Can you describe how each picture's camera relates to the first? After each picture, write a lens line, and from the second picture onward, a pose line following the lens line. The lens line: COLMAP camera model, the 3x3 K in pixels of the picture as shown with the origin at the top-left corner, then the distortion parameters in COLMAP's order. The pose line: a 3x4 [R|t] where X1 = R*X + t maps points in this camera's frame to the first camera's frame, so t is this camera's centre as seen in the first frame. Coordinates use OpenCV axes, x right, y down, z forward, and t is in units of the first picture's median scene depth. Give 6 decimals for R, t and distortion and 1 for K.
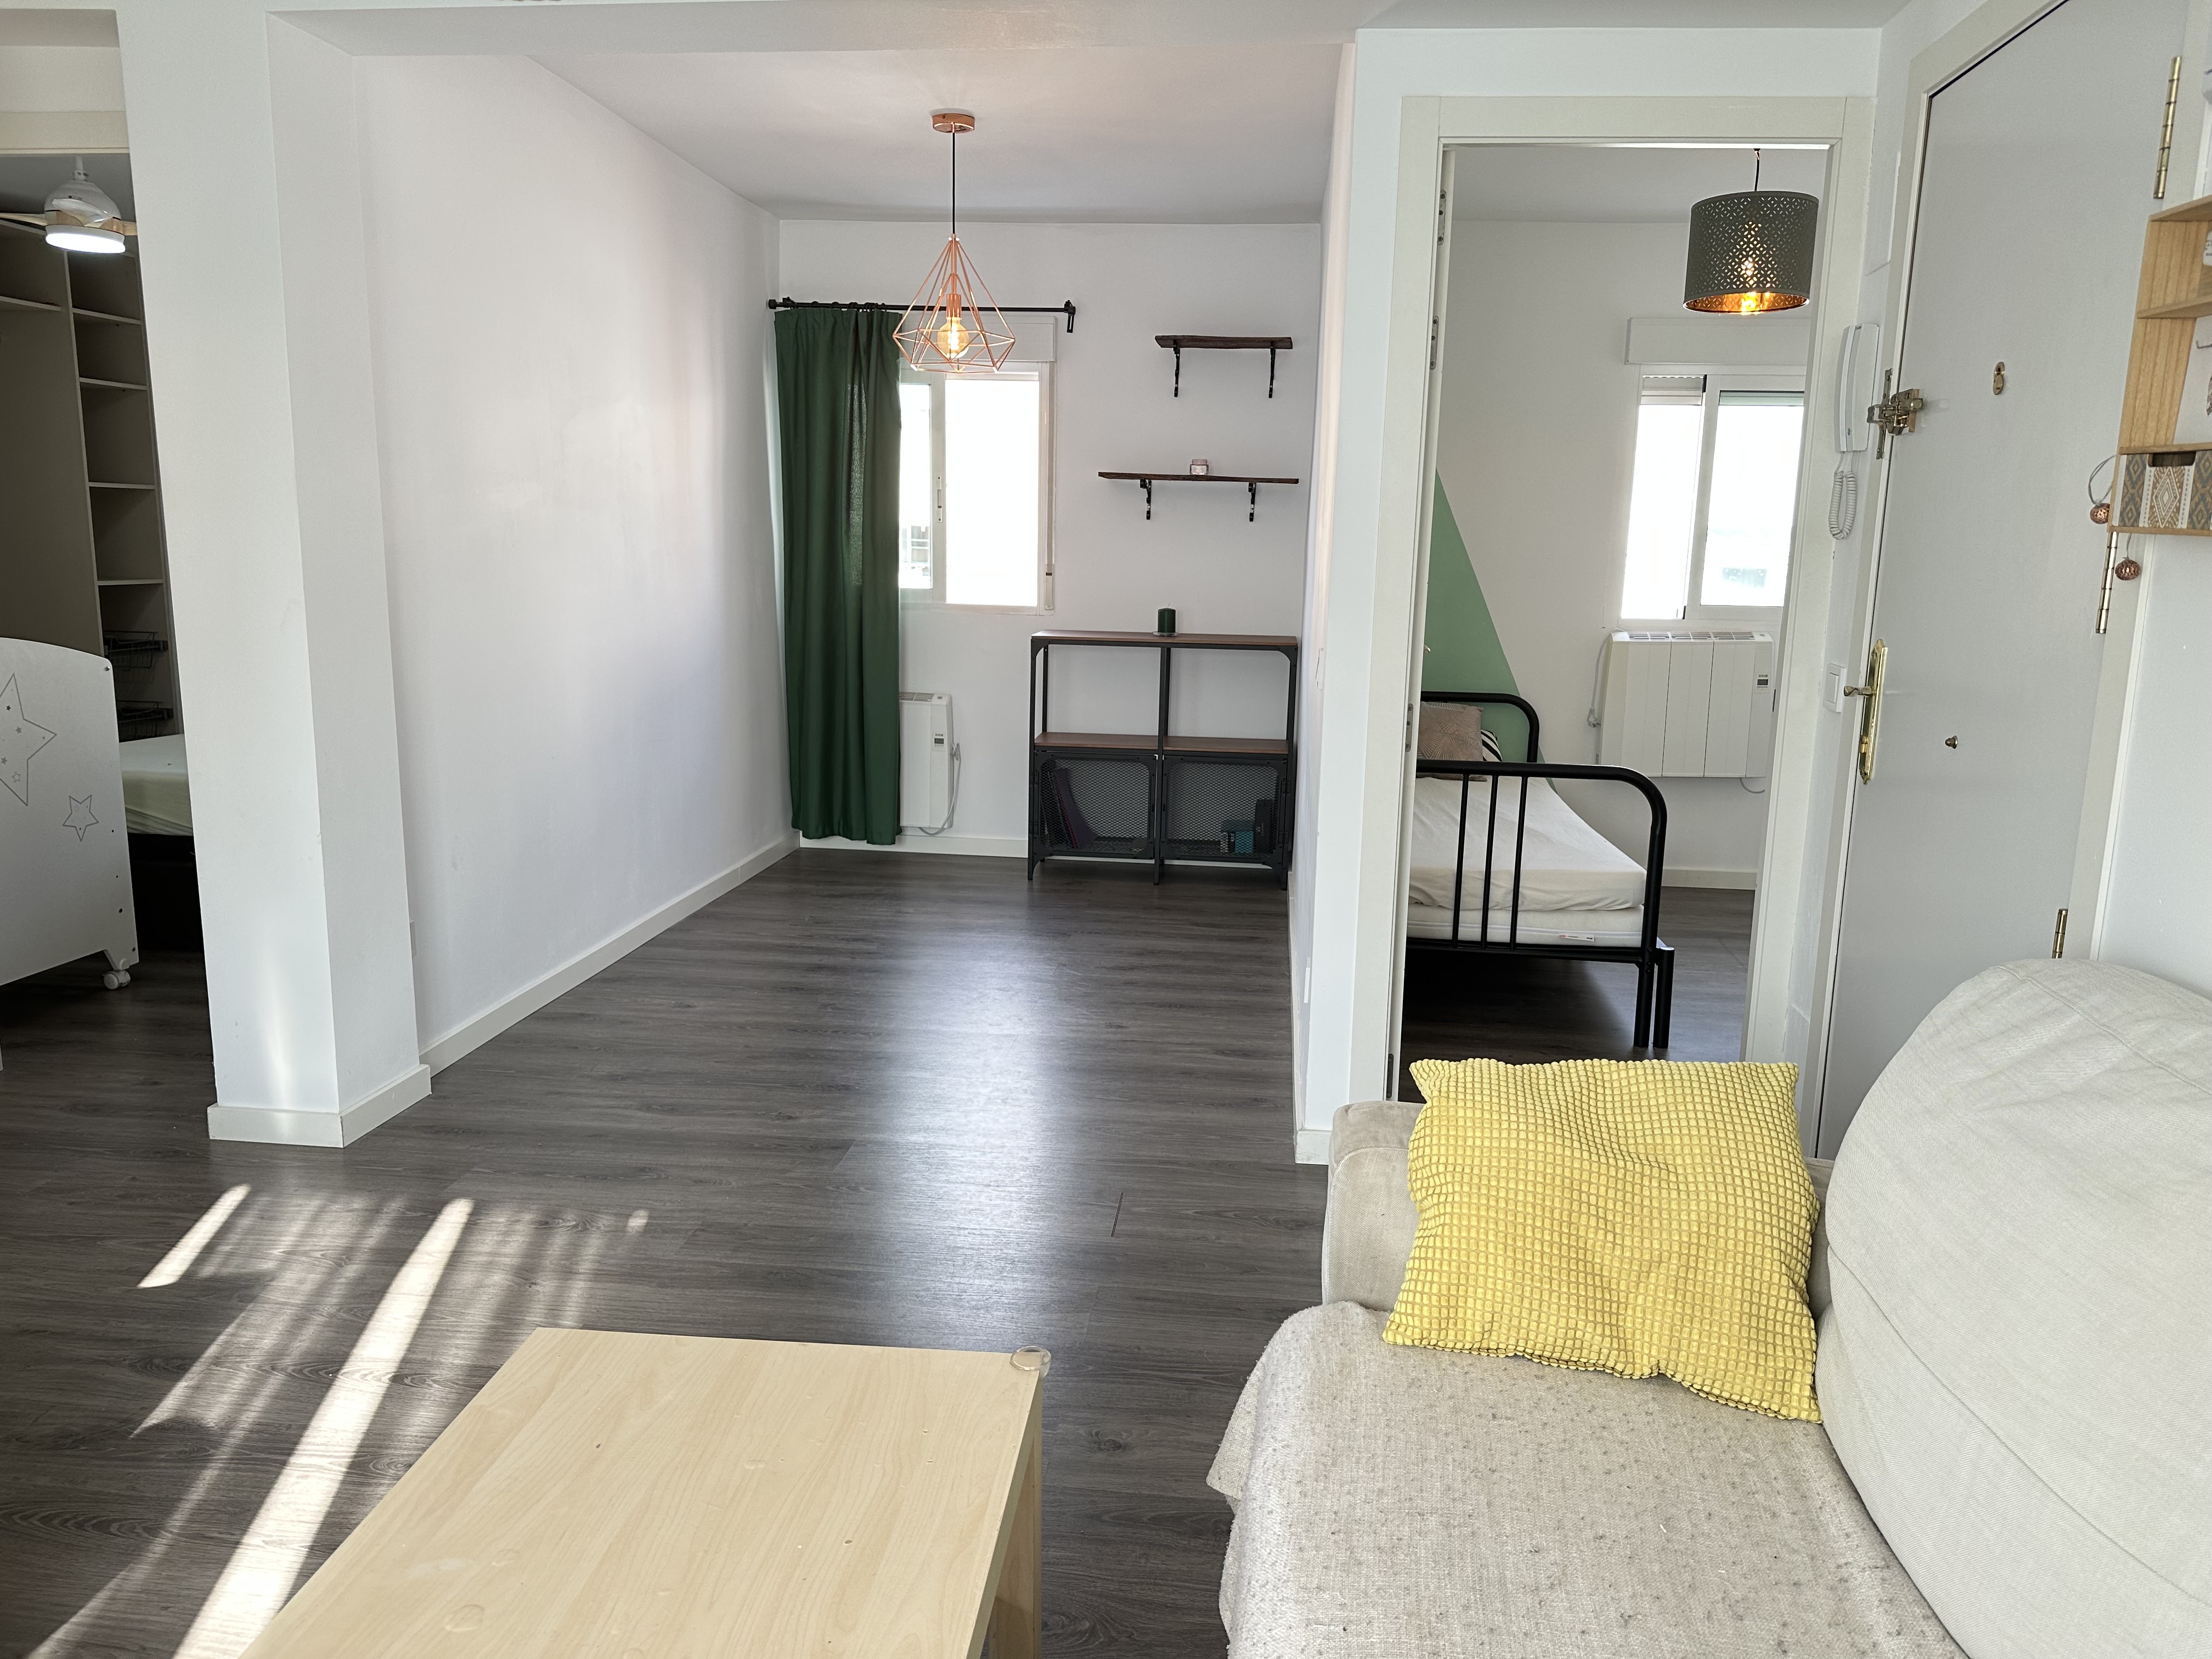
lens RADIAL K [[1563.7, 0, 1117.1], [0, 1563.7, 848.6], [0, 0, 1]] dist [0.065464, -0.075841]
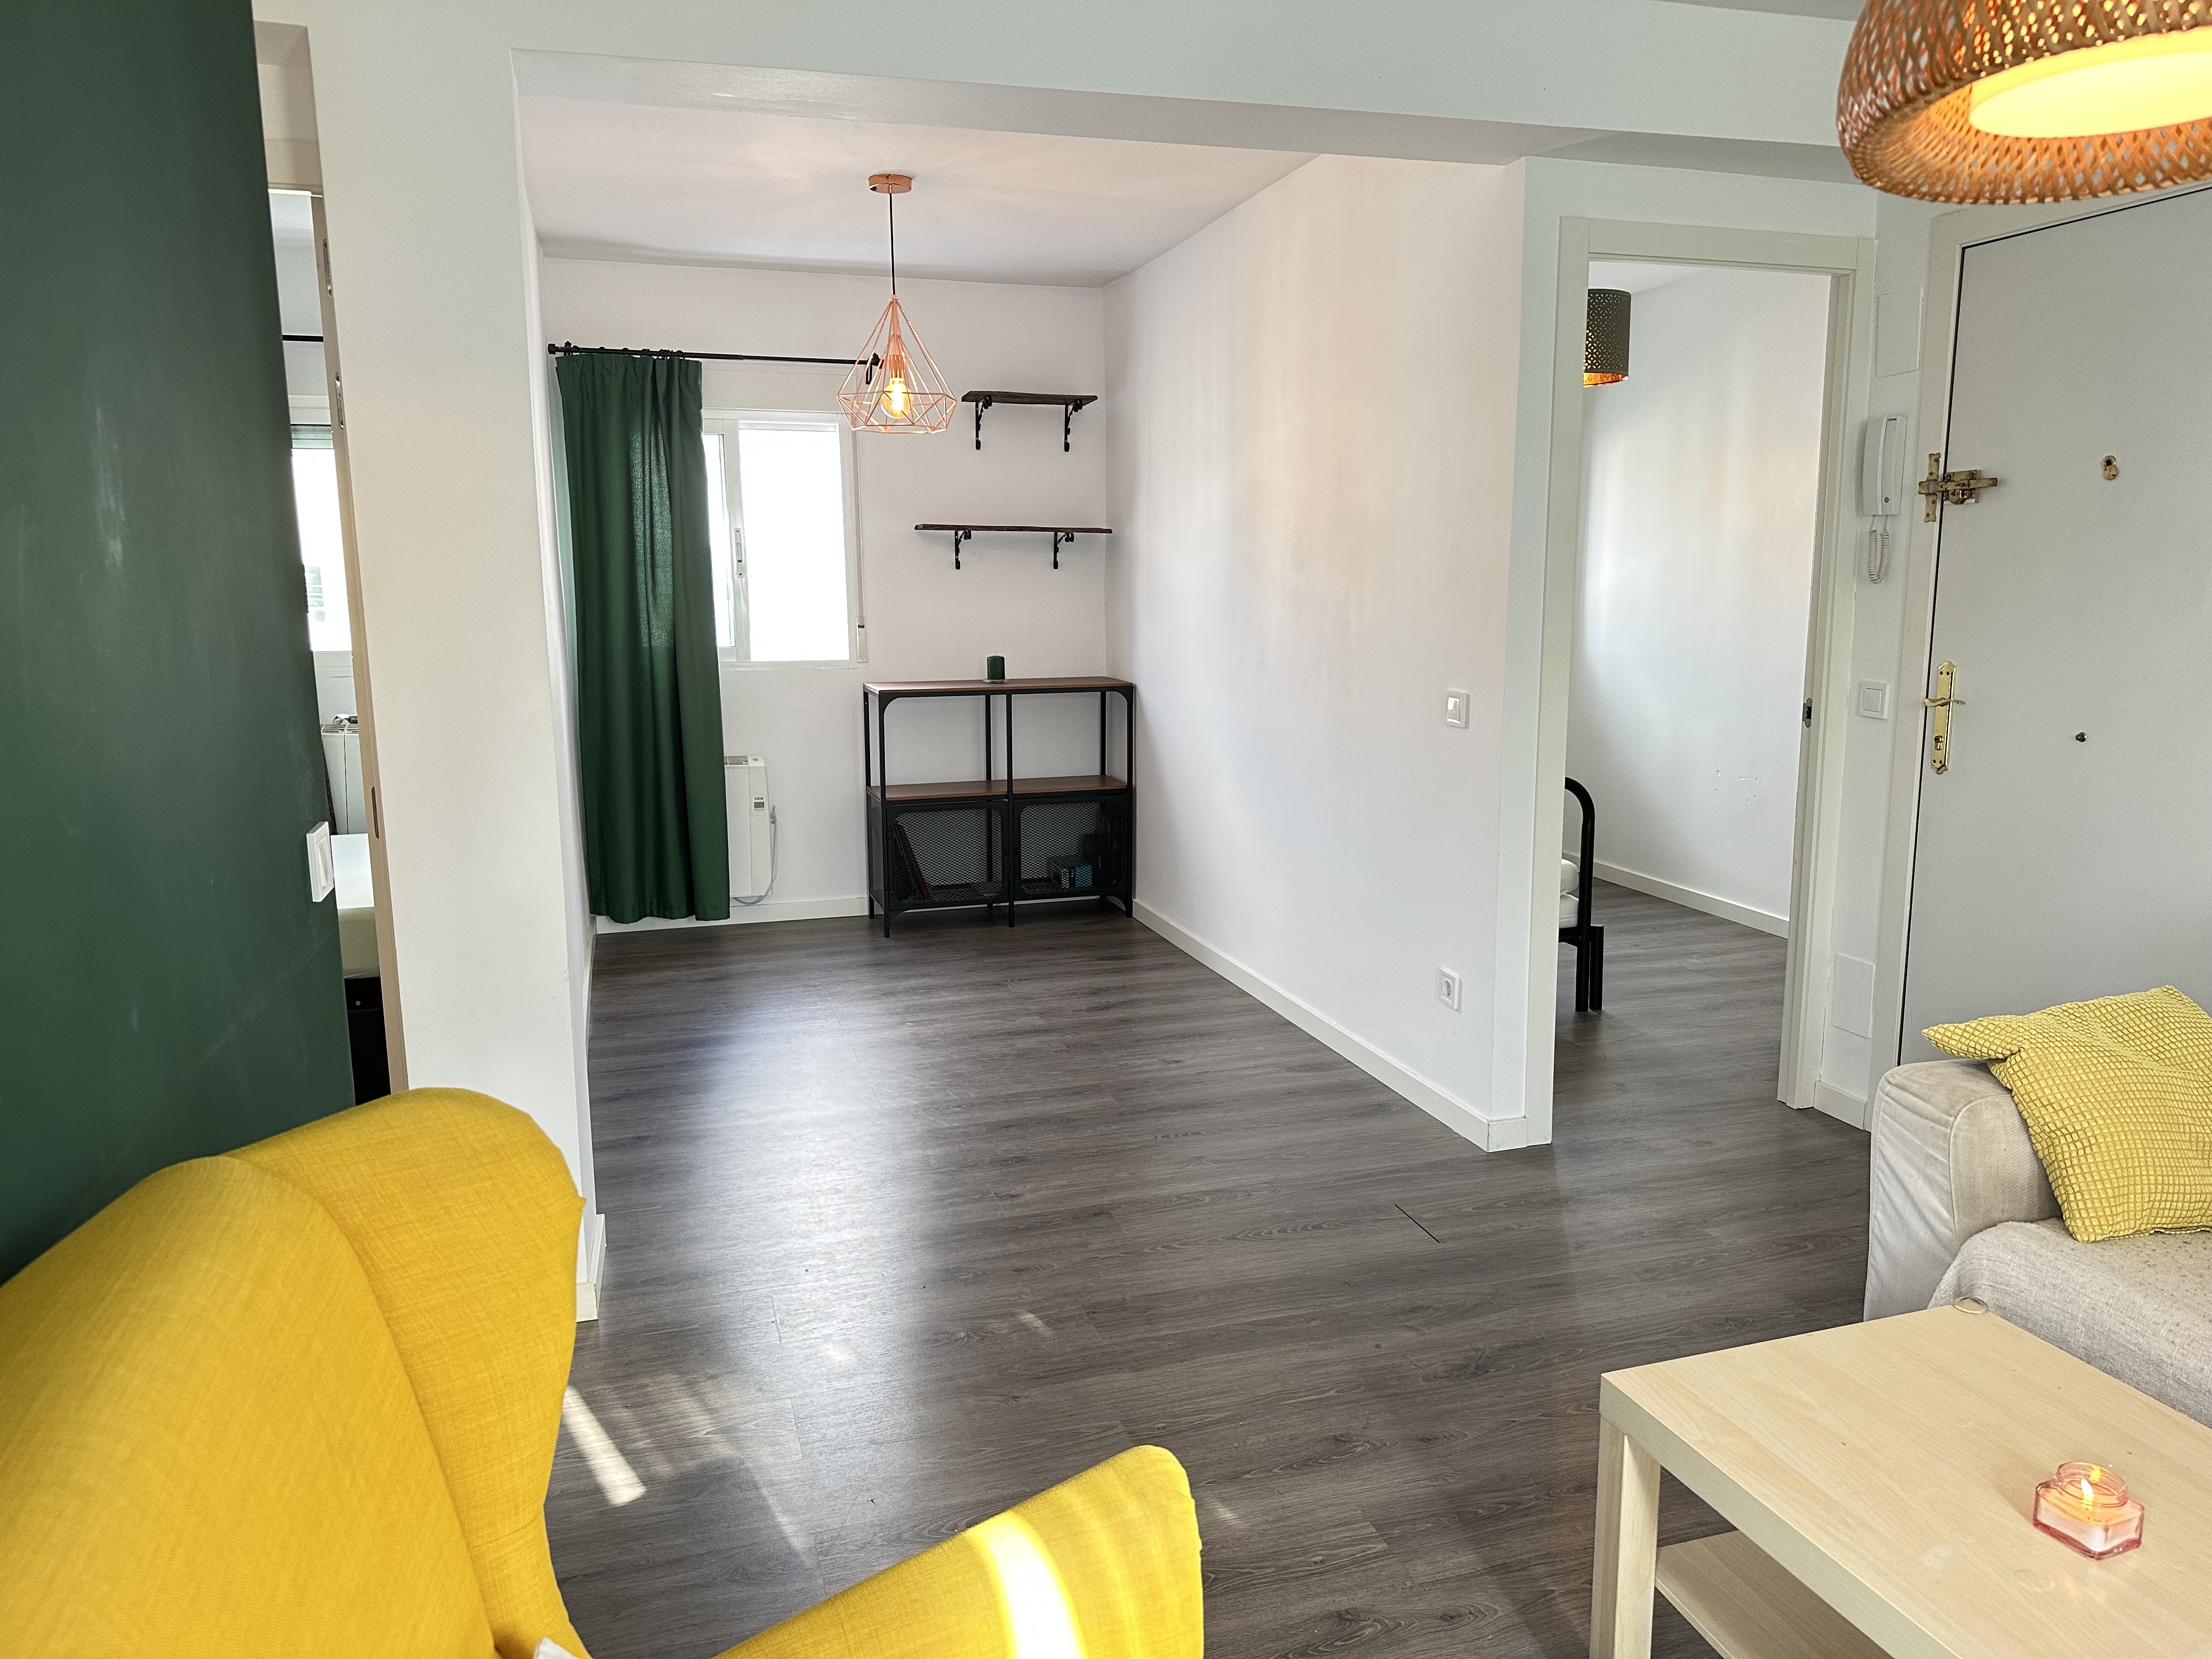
lens RADIAL K [[1563.7, 0, 1118.0], [0, 1563.7, 832.8], [0, 0, 1]] dist [0.065464, -0.075841]
pose [[0.915741, -0.092016, 0.391091, -0.430312], [0.102196, 0.994750, -0.005249, -0.036128], [-0.388554, 0.044775, 0.920337, 0.051868]]
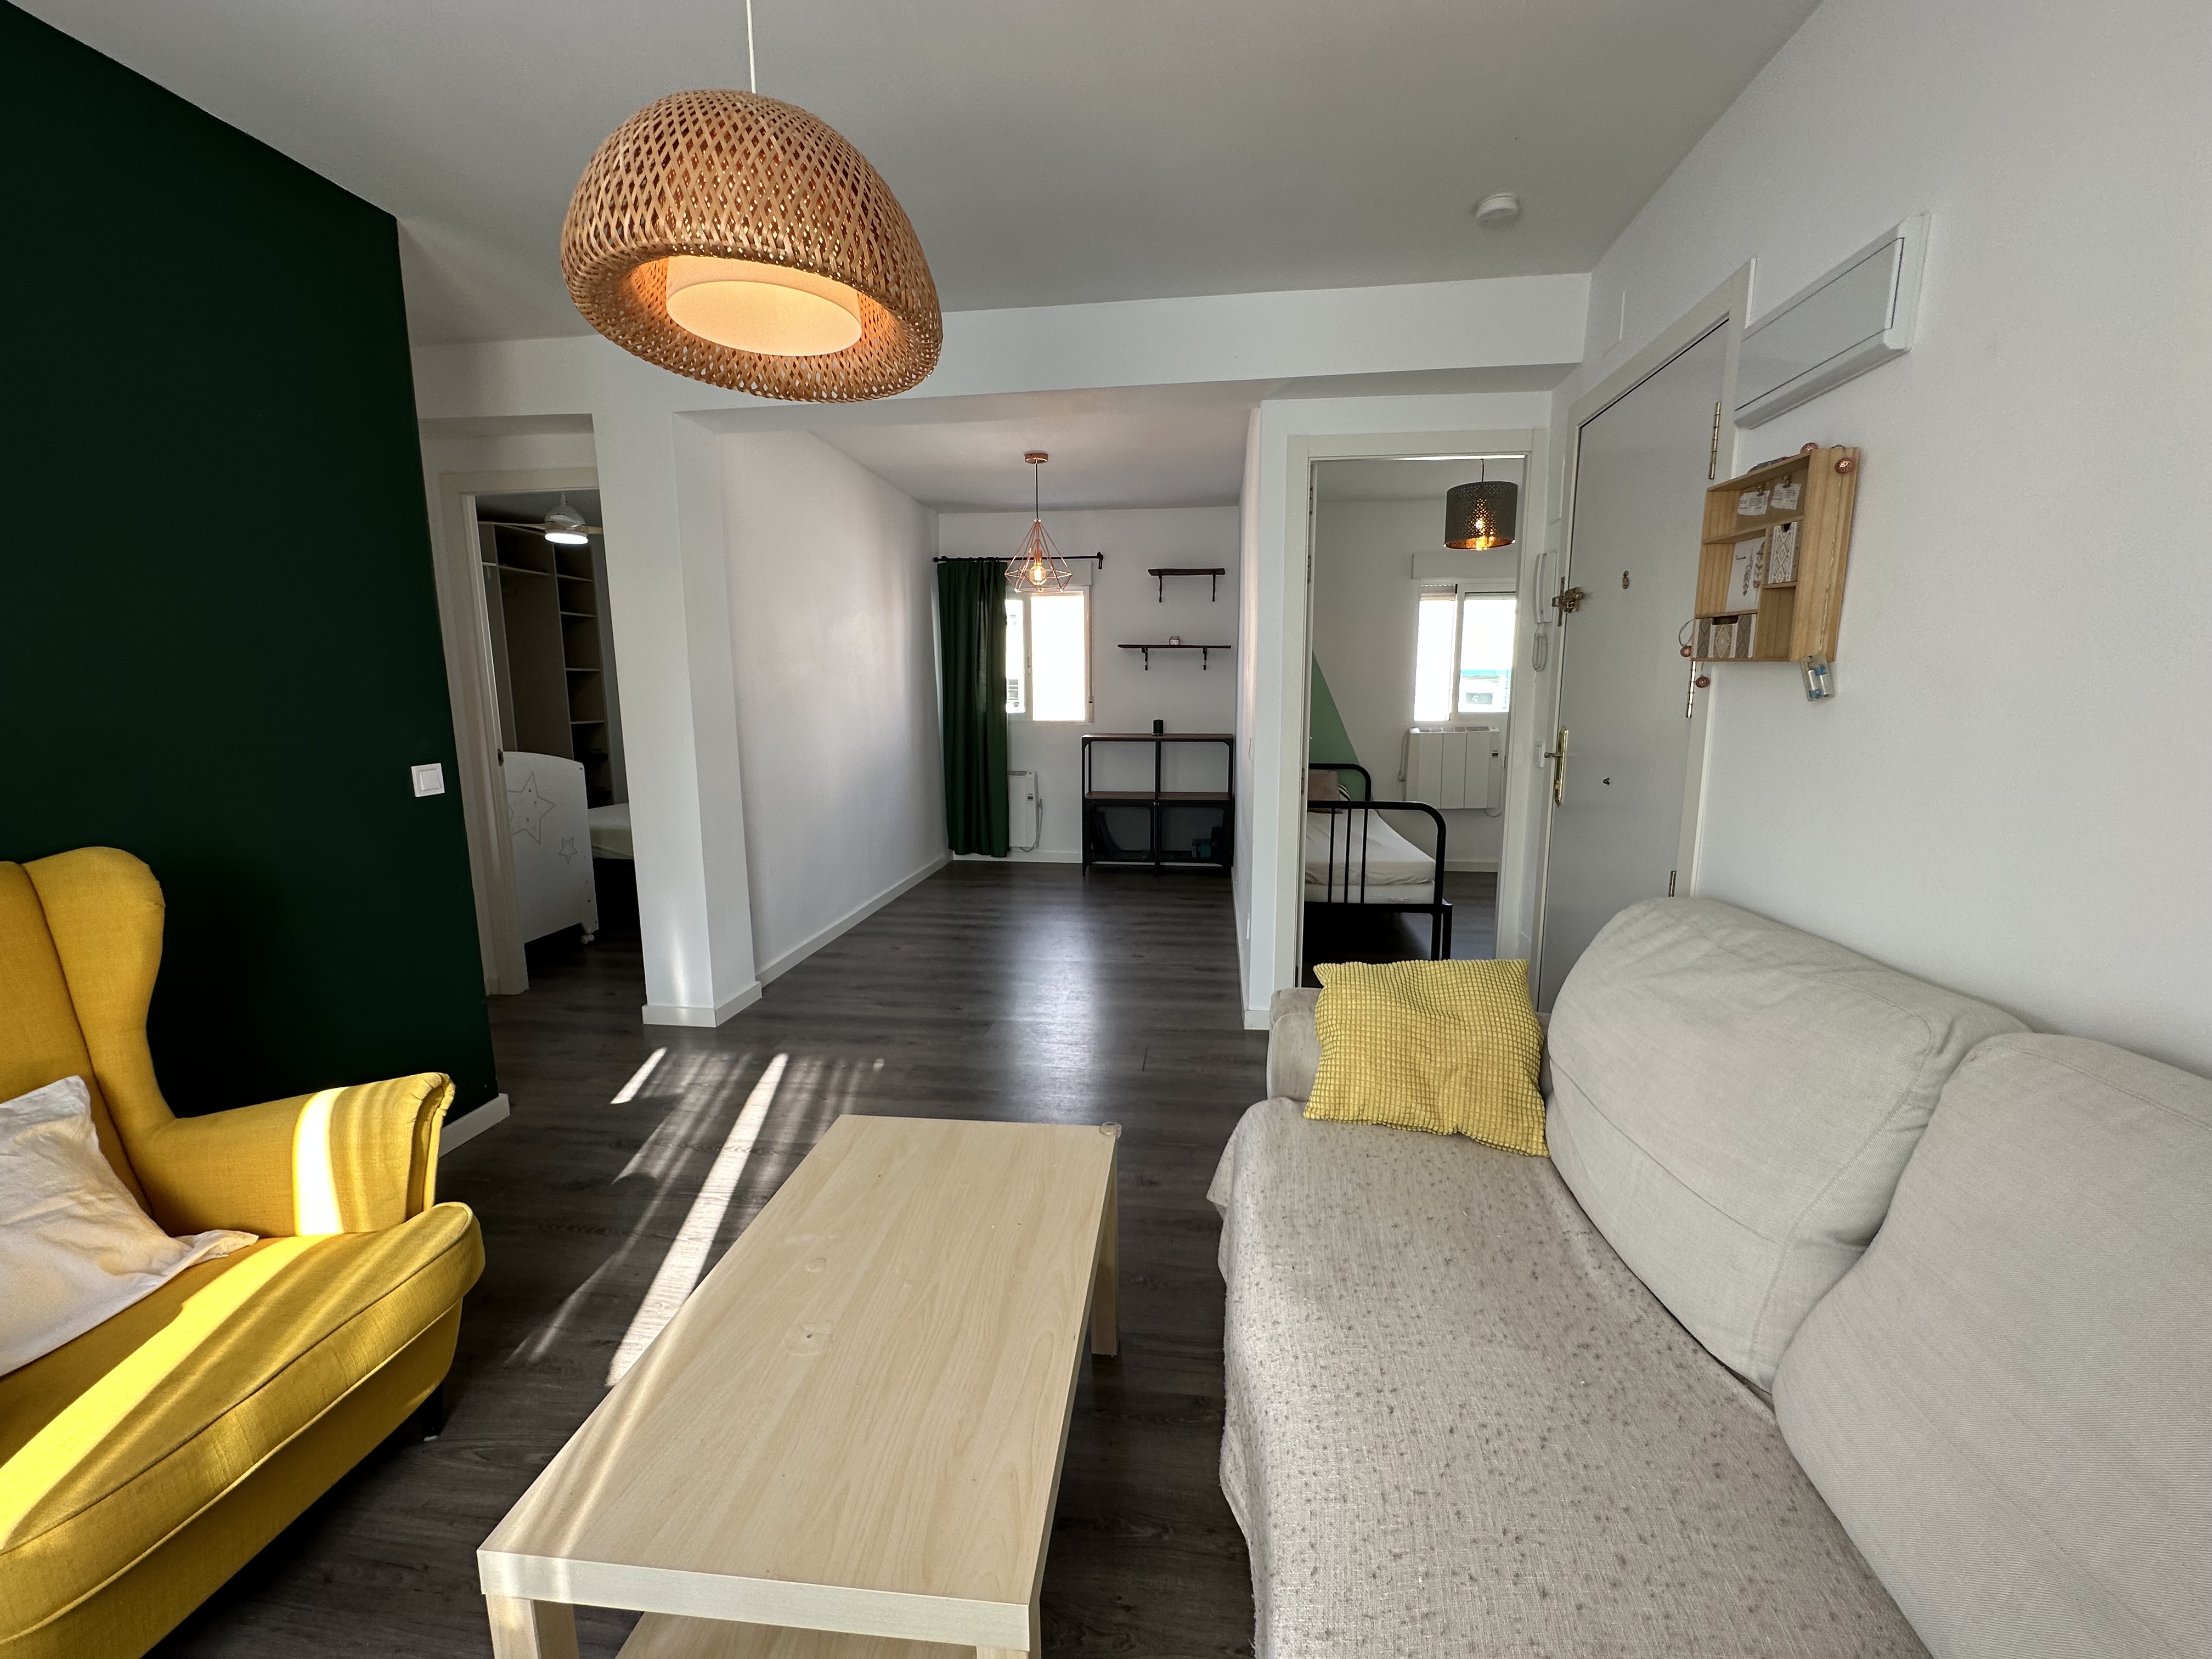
lens RADIAL K [[896.1, 0, 1104.1], [0, 896.1, 834.5], [0, 0, 1]] dist [-0.003872, 0.001408]
pose [[0.999489, -0.022182, -0.023025, -0.012416], [0.021494, 0.999327, -0.029724, 0.006648], [0.023669, 0.029214, 0.999293, -0.015898]]
